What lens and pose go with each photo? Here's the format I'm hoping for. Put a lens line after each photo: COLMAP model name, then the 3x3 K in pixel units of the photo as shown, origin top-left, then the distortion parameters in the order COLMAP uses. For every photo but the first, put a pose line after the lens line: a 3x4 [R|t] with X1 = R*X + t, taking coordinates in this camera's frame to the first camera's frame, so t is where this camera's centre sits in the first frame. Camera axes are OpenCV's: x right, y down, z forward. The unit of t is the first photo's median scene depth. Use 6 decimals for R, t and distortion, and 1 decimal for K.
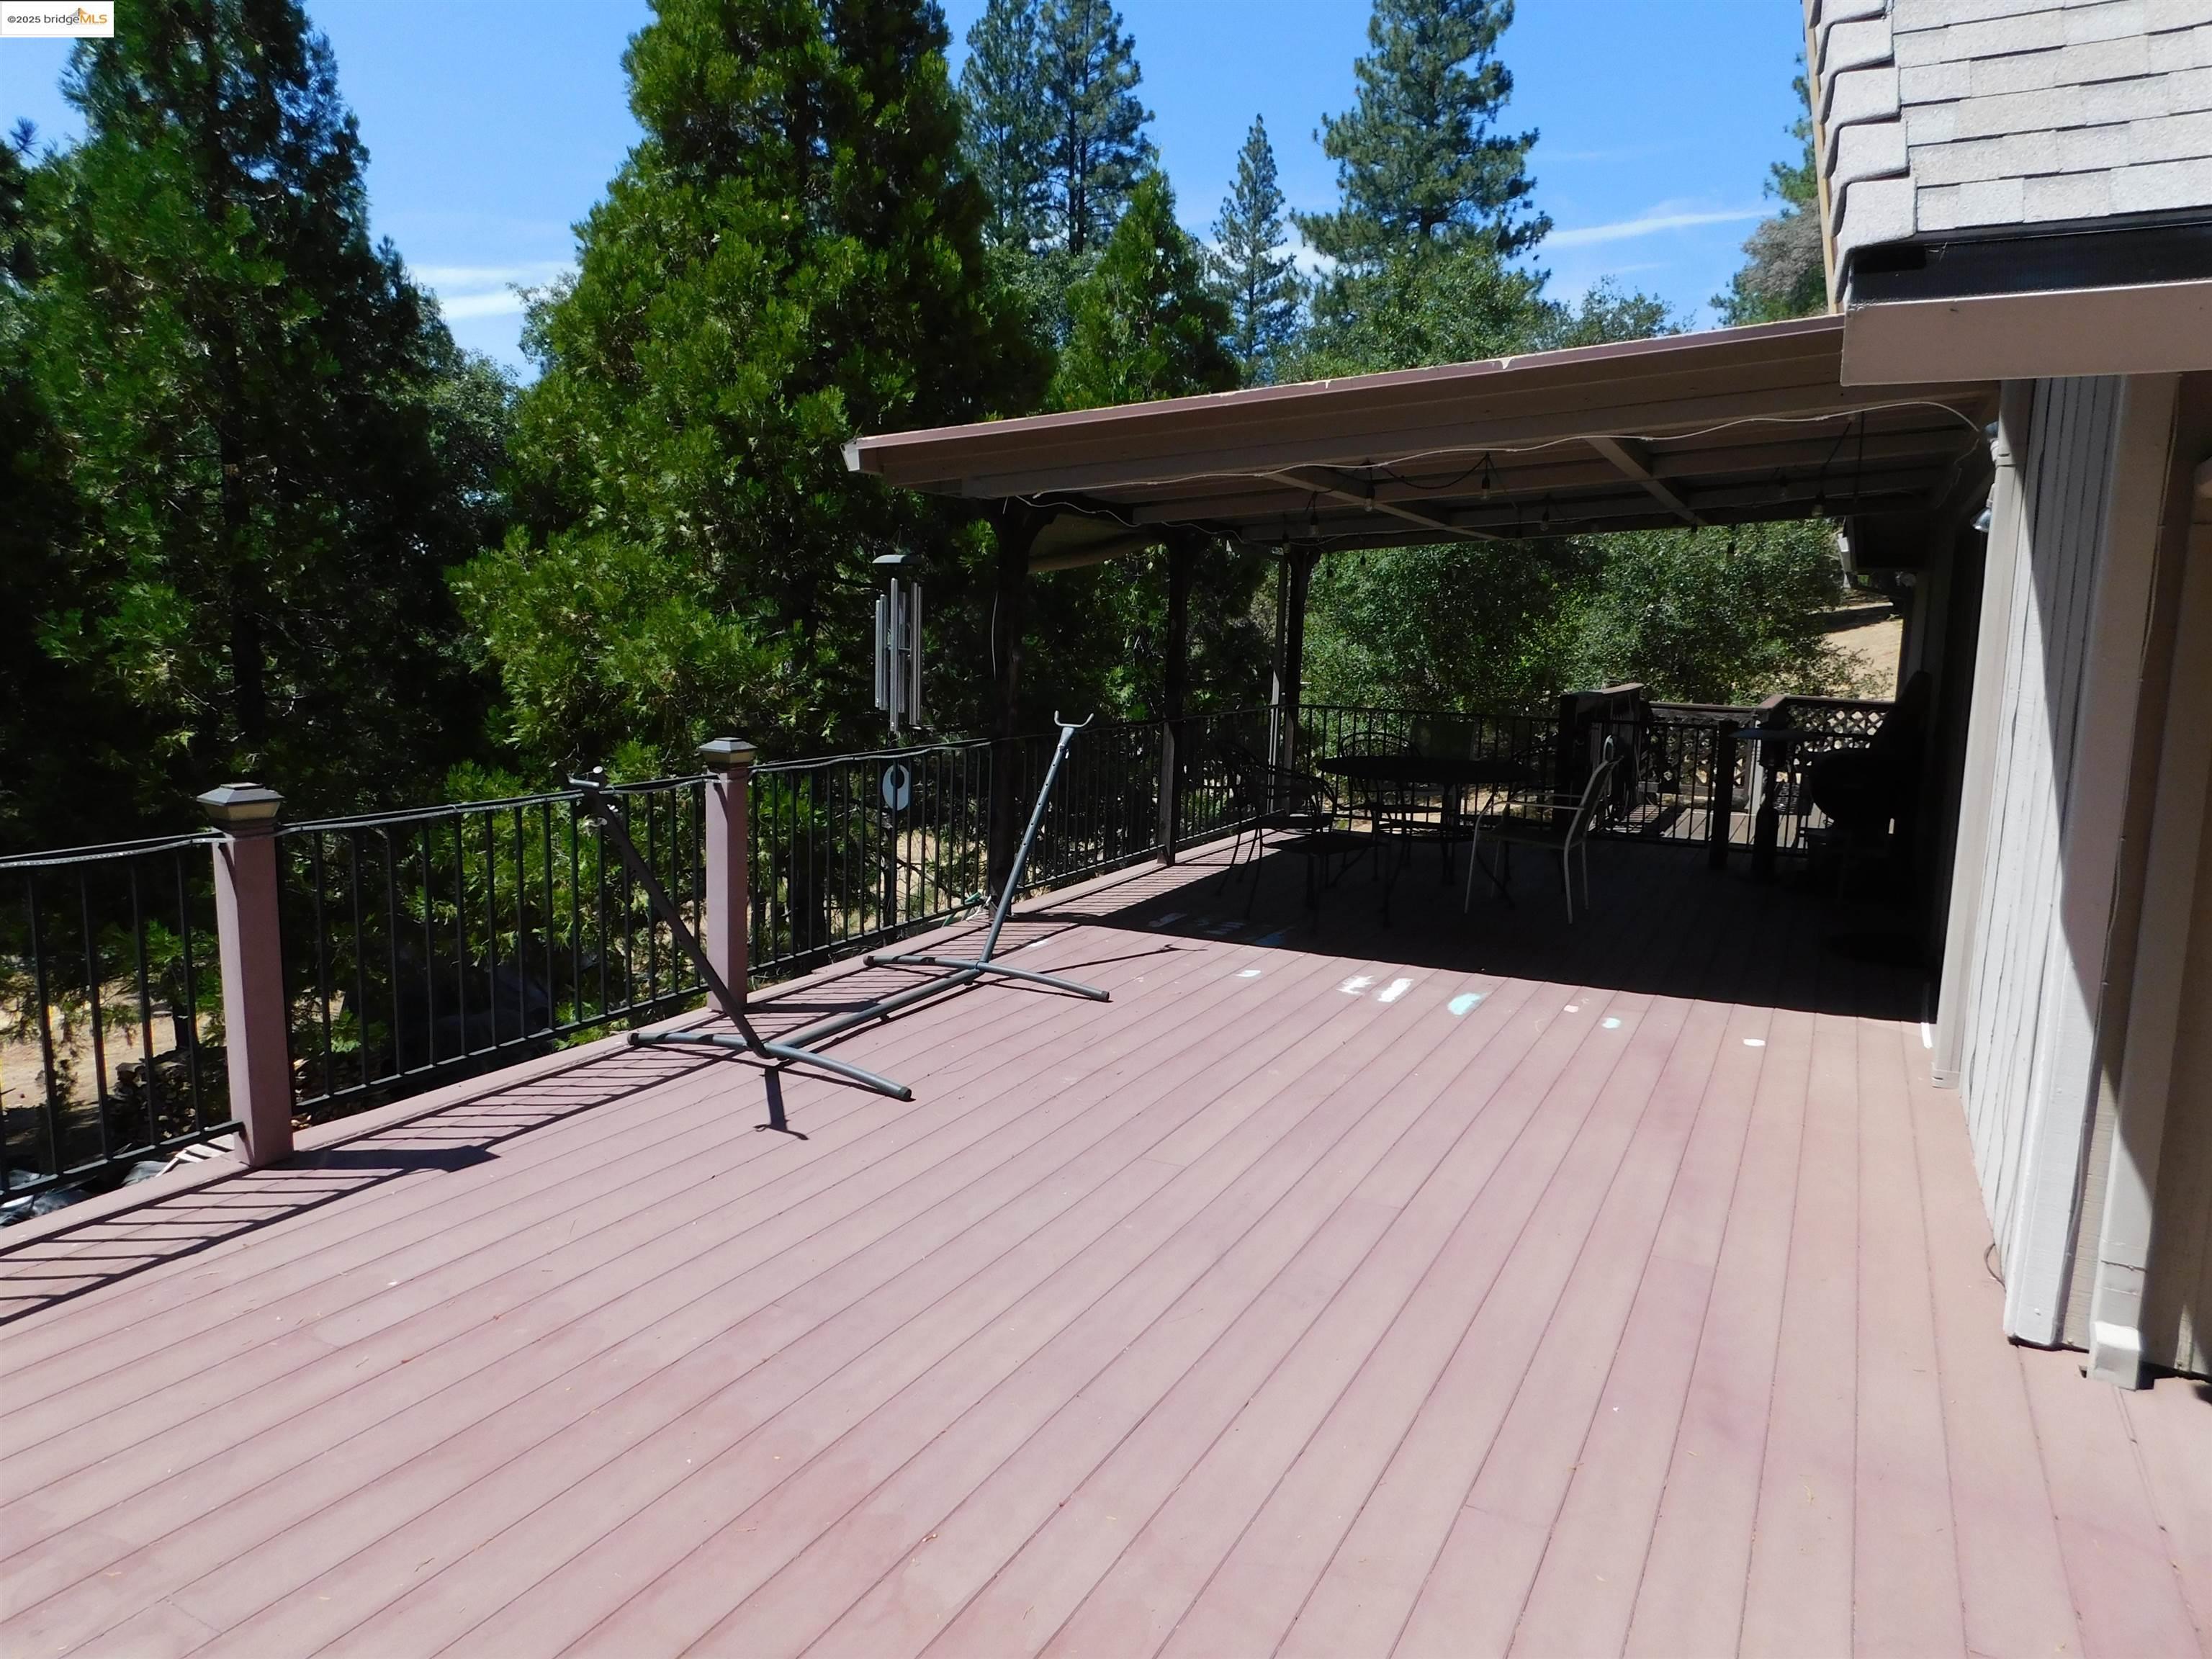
lens RADIAL K [[1452.5, 0, 1109.1], [0, 1452.5, 834.7], [0, 0, 1]] dist [-0.035903, 0.022574]
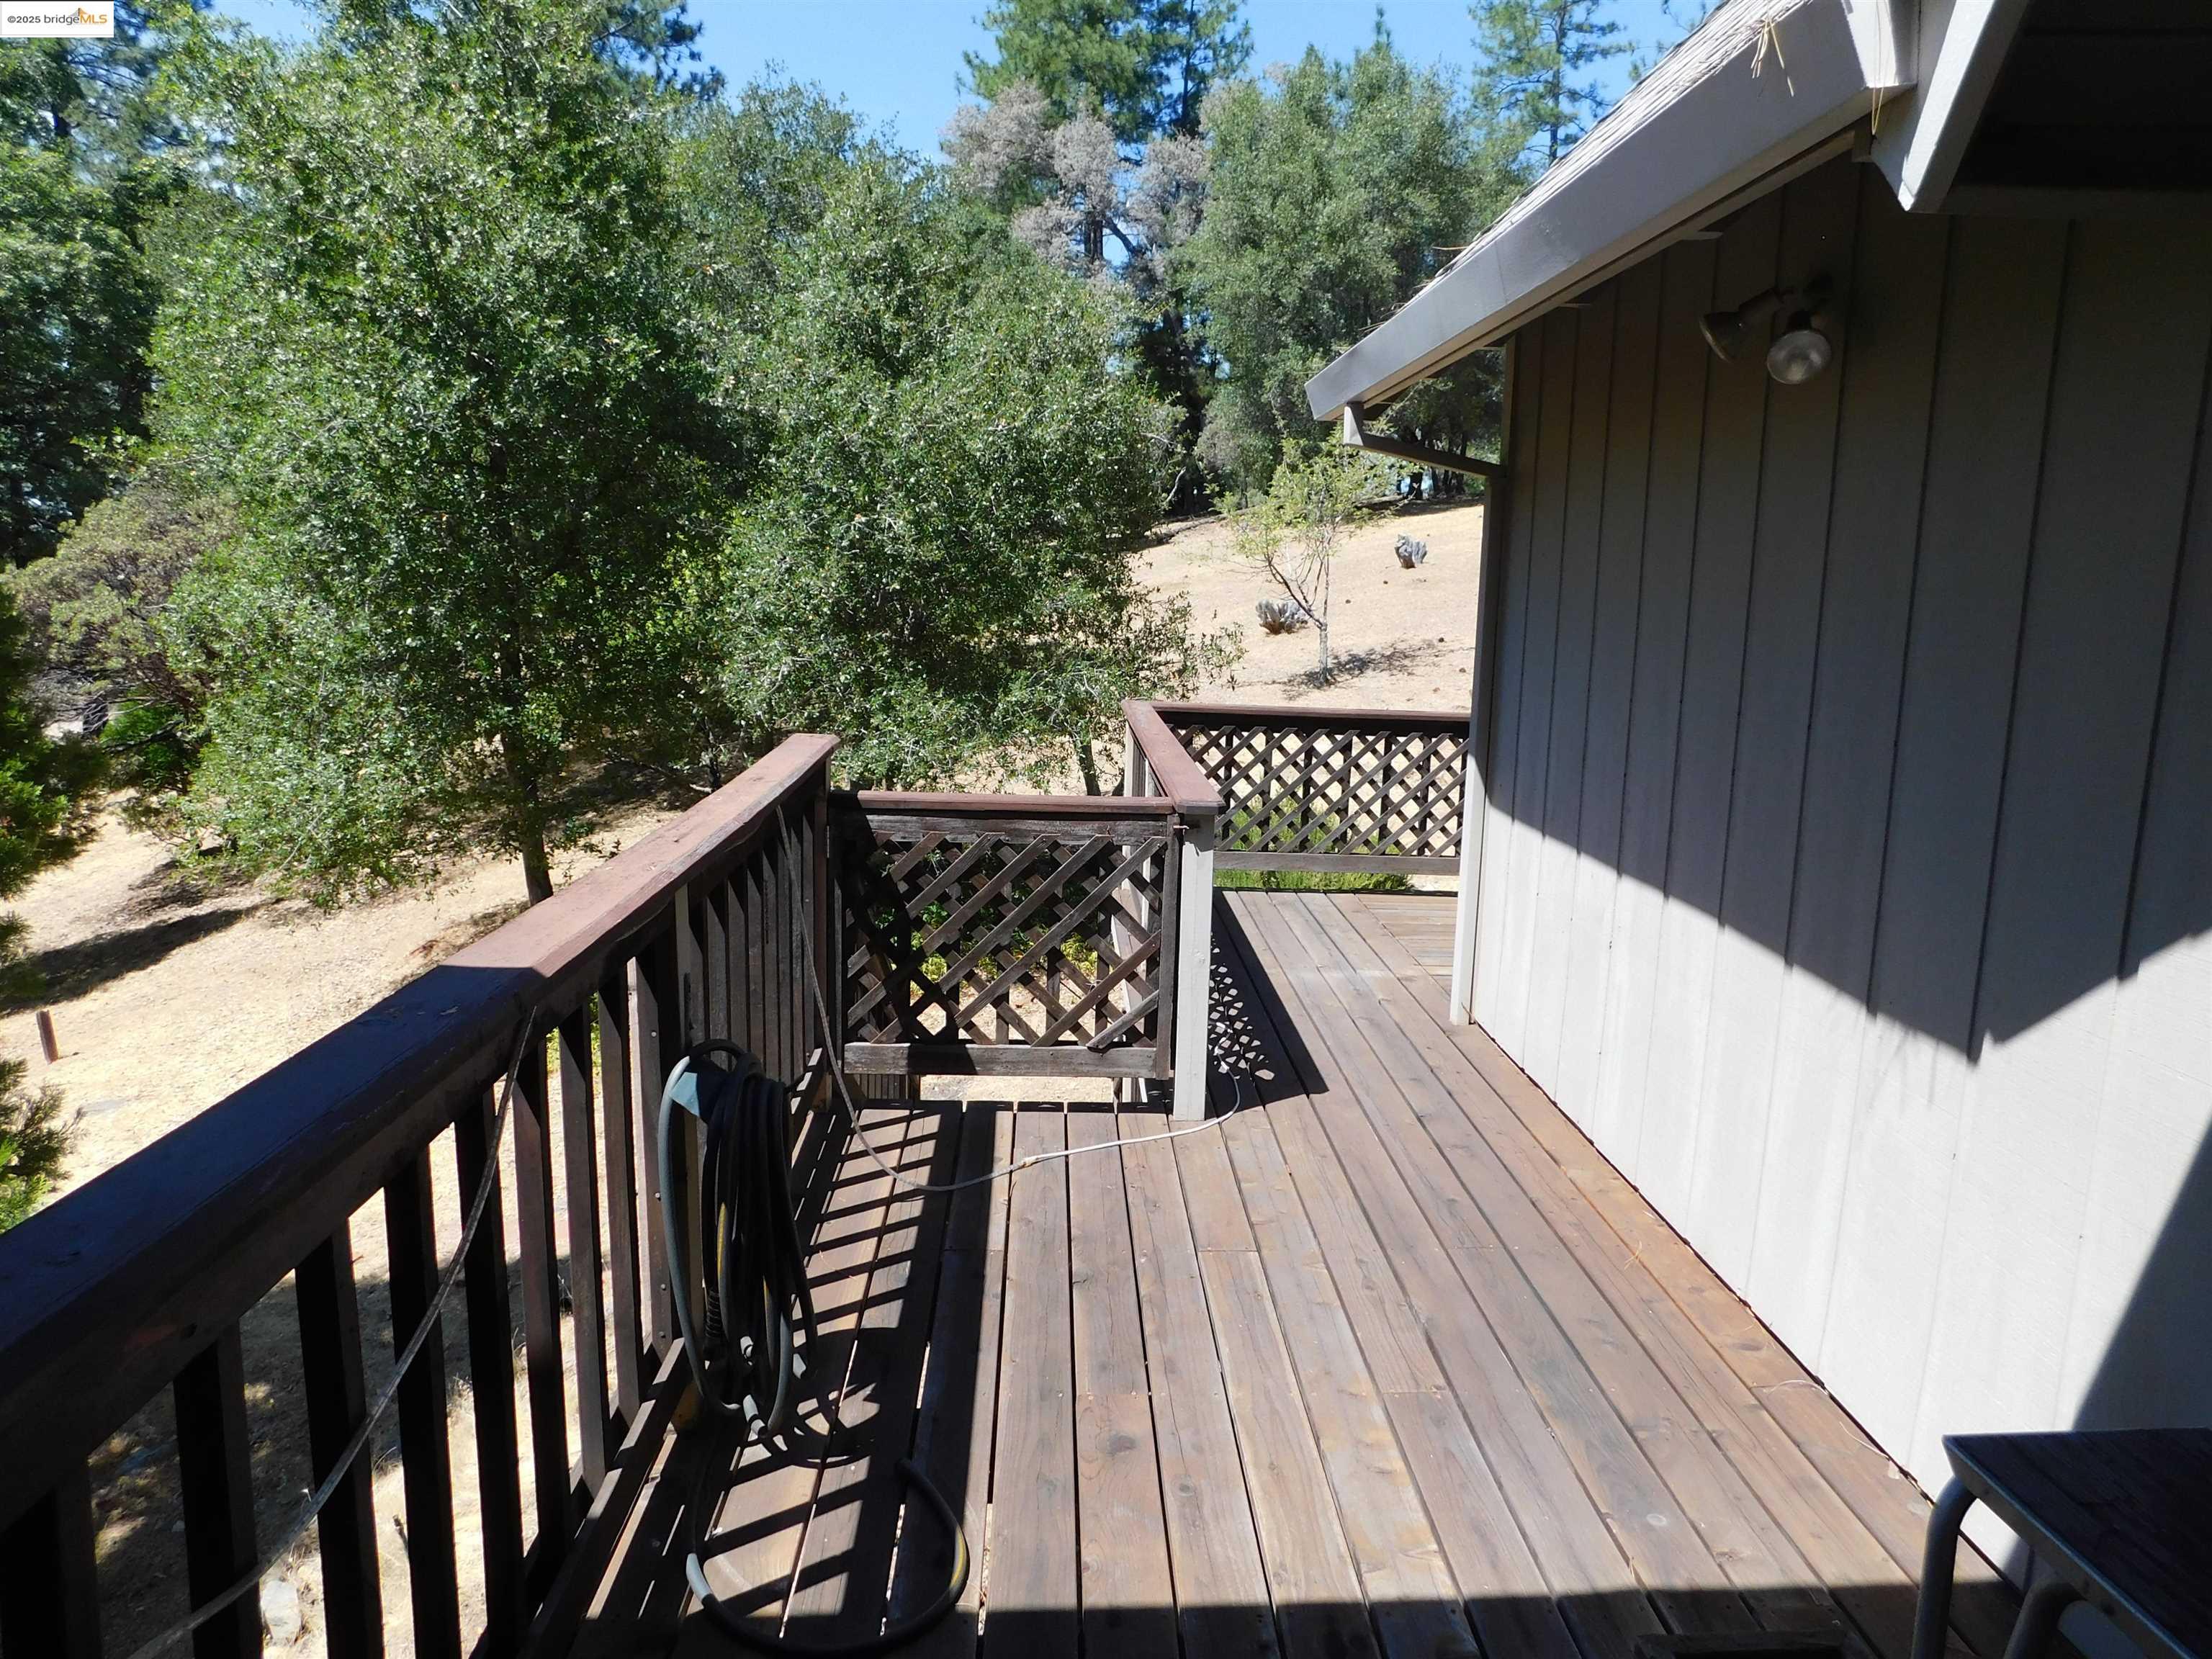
lens RADIAL K [[1452.5, 0, 1105.4], [0, 1452.5, 821.0], [0, 0, 1]] dist [-0.035903, 0.022574]
pose [[0.871569, -0.083624, 0.483089, 0.181304], [0.068584, 0.996453, 0.048752, -0.065134], [-0.485453, -0.009358, 0.874213, 0.473969]]
